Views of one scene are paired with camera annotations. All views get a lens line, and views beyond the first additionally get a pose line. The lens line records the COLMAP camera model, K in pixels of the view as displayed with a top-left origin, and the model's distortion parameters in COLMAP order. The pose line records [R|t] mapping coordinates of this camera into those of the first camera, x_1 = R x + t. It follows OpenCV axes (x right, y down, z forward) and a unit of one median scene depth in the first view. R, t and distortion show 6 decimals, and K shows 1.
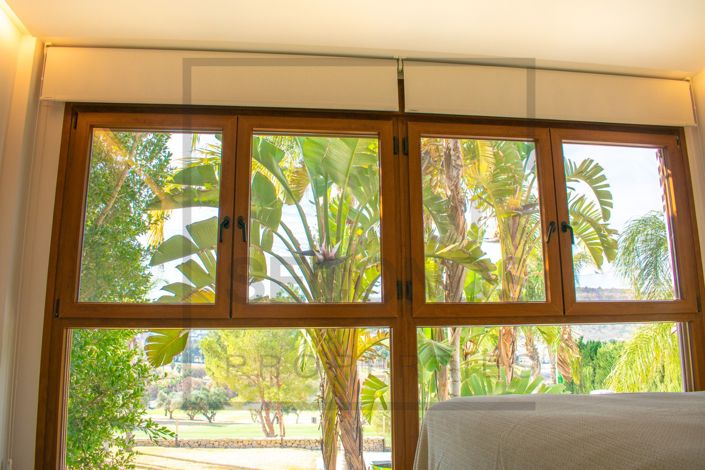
lens RADIAL K [[548.0, 0, 348.5], [0, 548.0, 206.2], [0, 0, 1]] dist [-0.033749, -0.002248]
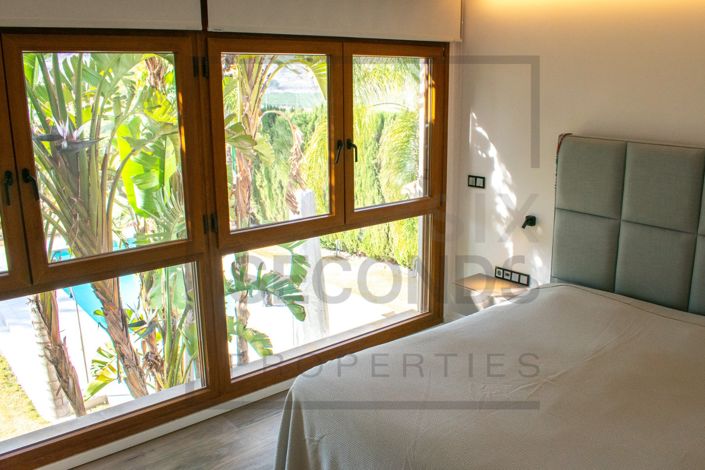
lens RADIAL K [[636.1, 0, 352.7], [0, 636.1, 233.5], [0, 0, 1]] dist [-0.045854, -0.014299]
pose [[0.857021, -0.122380, 0.500538, -0.231810], [-0.103534, 0.910680, 0.399929, -0.288980], [-0.504773, -0.394570, 0.767801, -0.022843]]
